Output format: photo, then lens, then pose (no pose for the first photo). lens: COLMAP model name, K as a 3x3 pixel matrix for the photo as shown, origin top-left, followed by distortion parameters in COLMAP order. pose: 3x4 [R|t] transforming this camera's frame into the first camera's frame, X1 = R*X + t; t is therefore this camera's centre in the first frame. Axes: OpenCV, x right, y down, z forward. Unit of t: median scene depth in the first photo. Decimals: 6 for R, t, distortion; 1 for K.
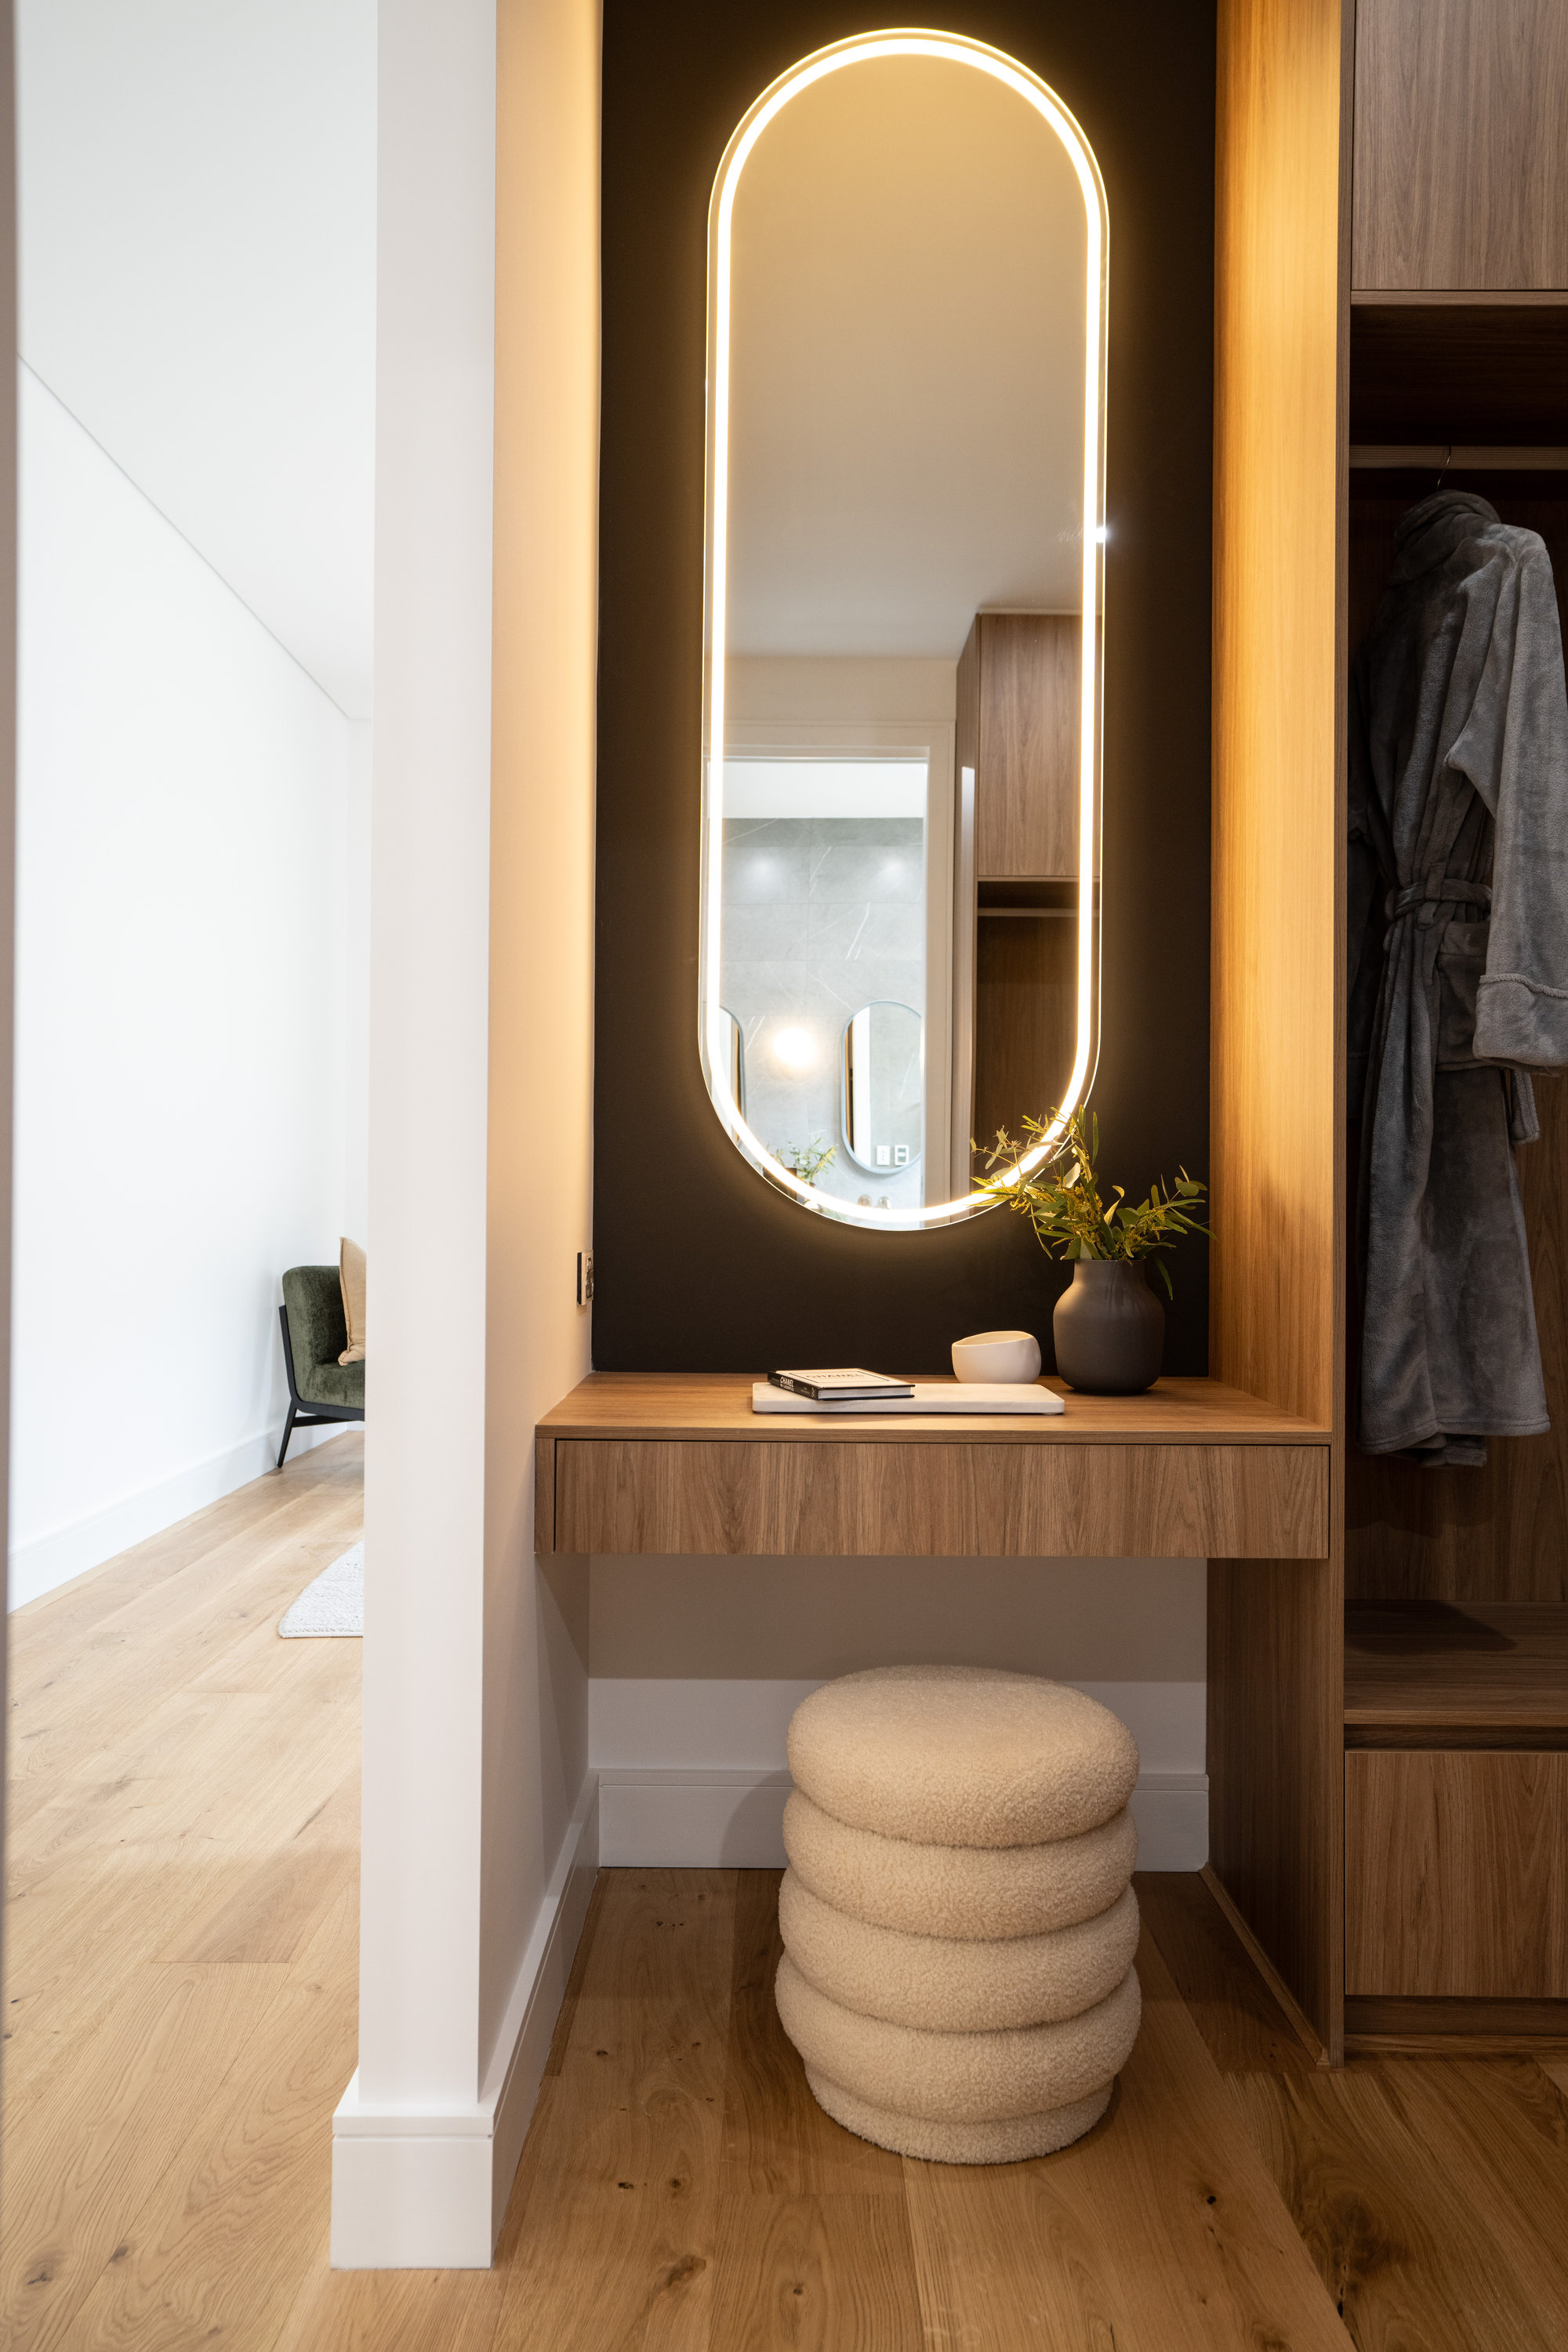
lens RADIAL K [[1804.6, 0, 784.0], [0, 1804.6, 1176.0], [0, 0, 1]] dist [0.026714, -0.000512]
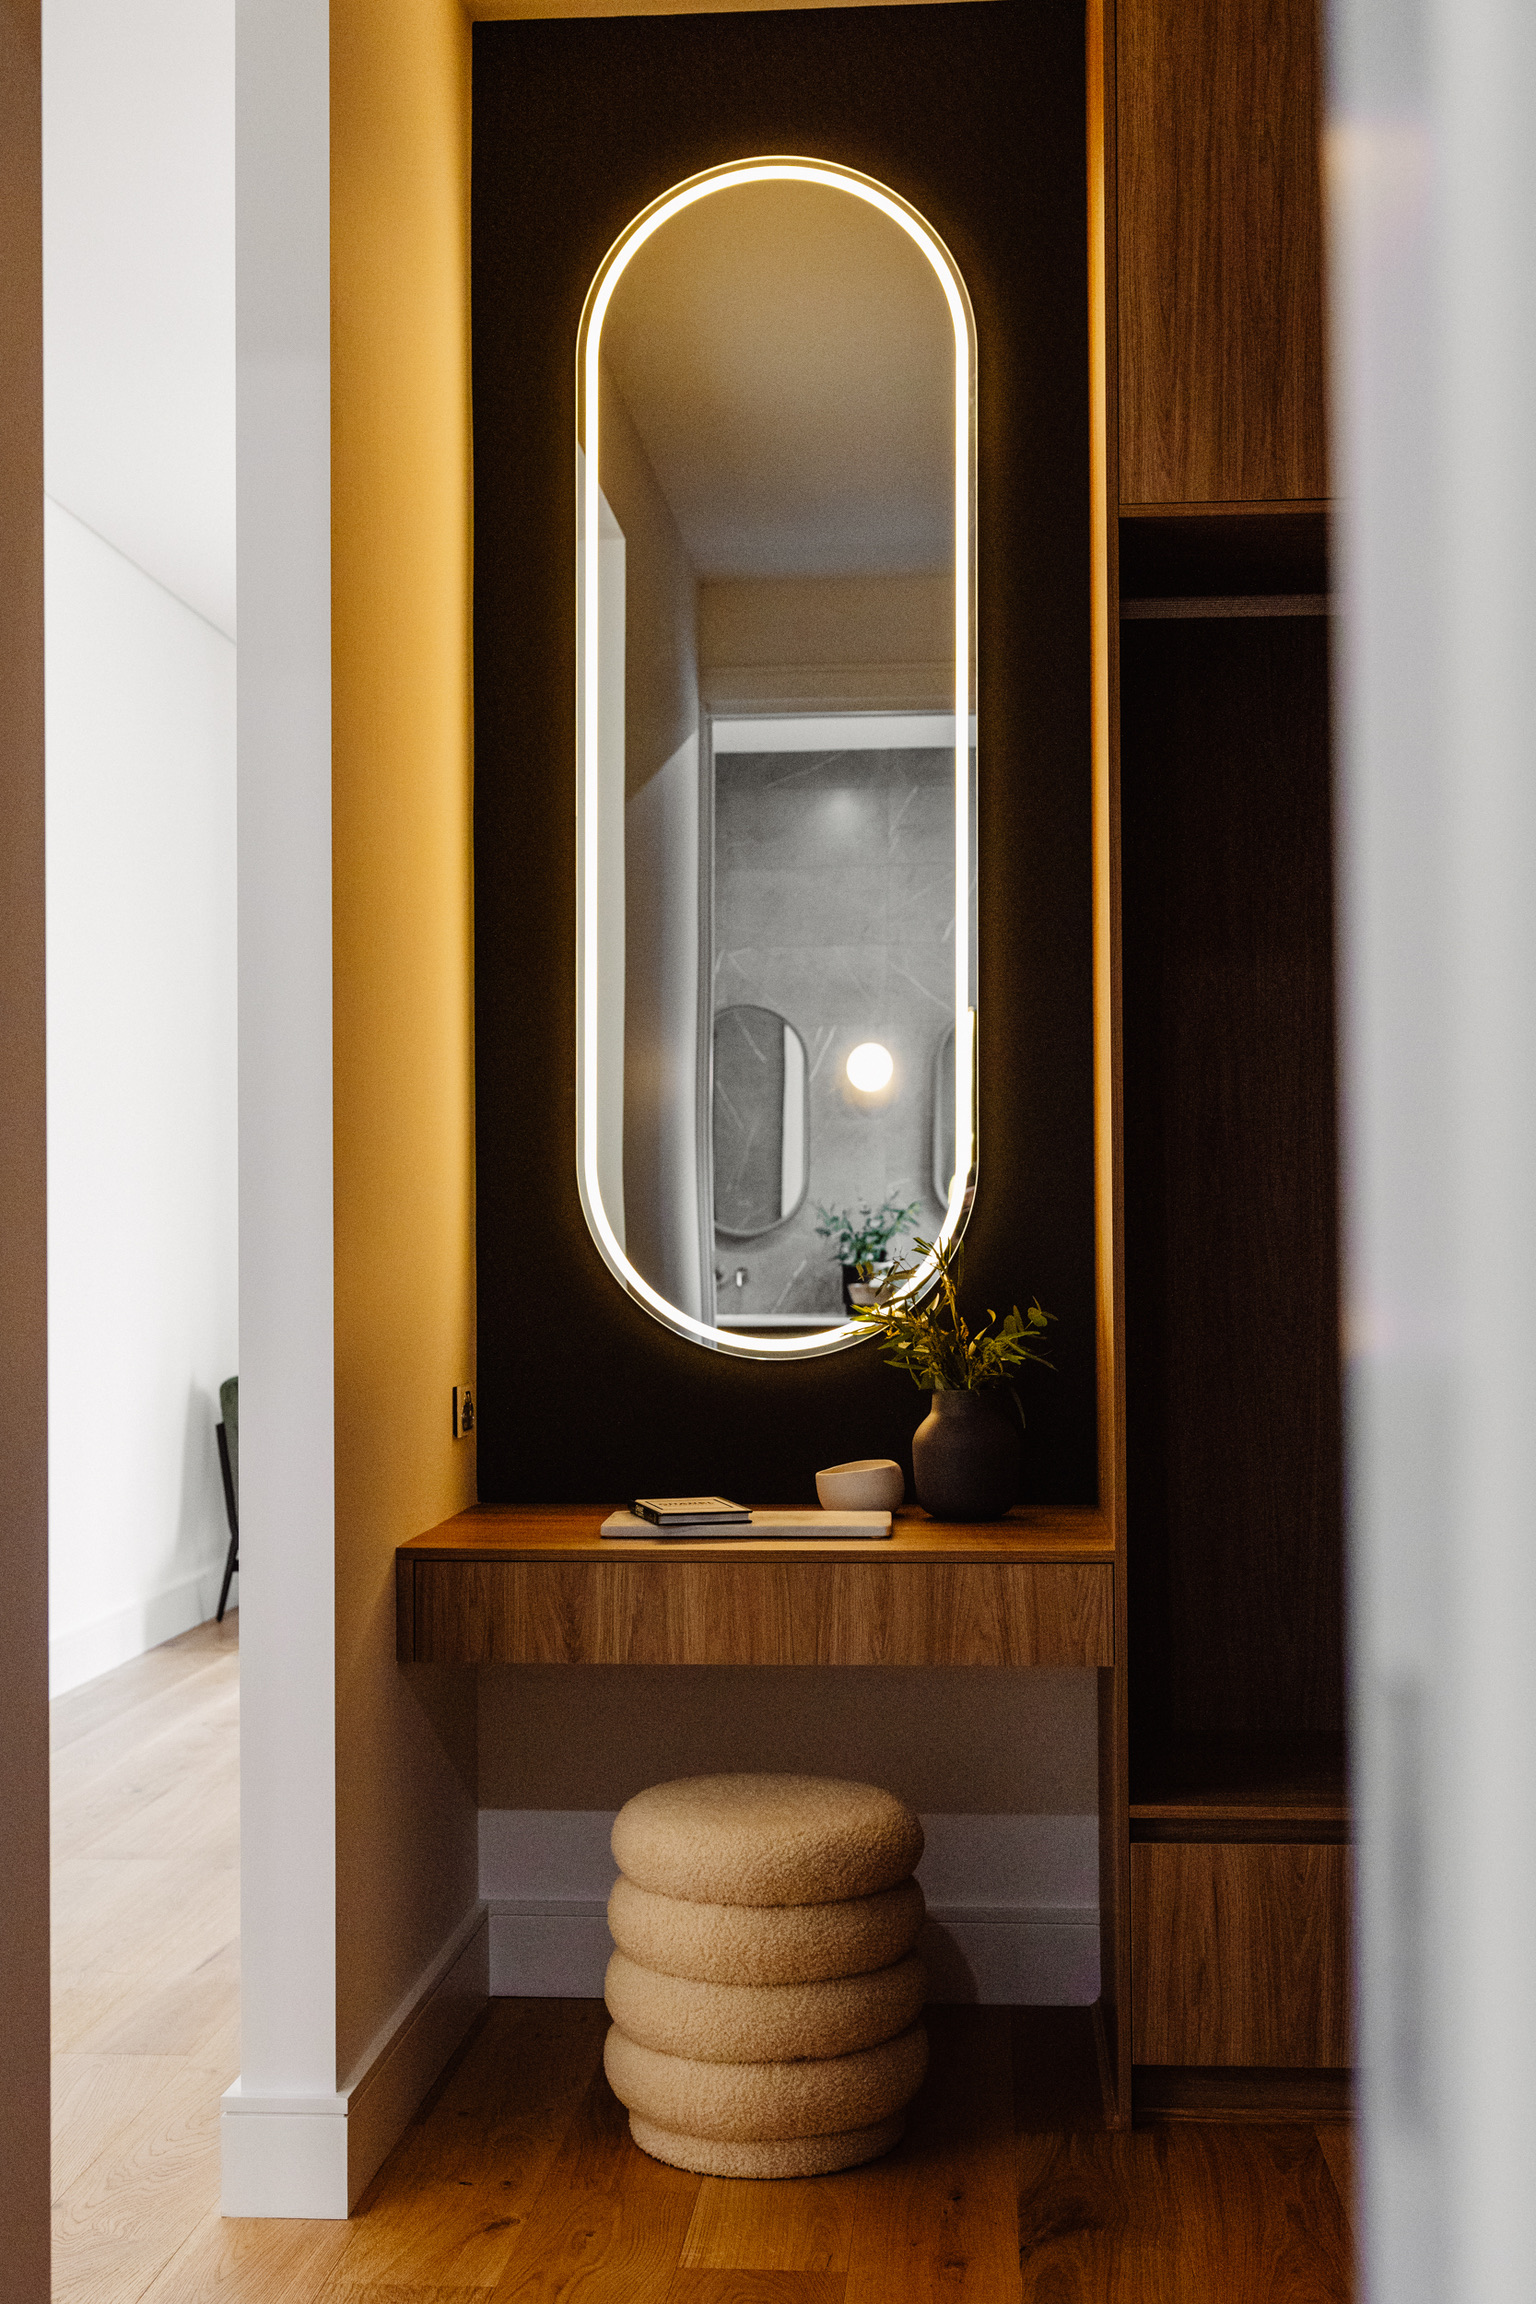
lens RADIAL K [[3314.4, 0, 768.0], [0, 3314.4, 1152.0], [0, 0, 1]] dist [0.021998, 0.009881]
pose [[0.995296, -0.015410, -0.095649, 0.288664], [0.014624, 0.999853, -0.008909, -0.083597], [0.095772, 0.007468, 0.995375, -1.008347]]
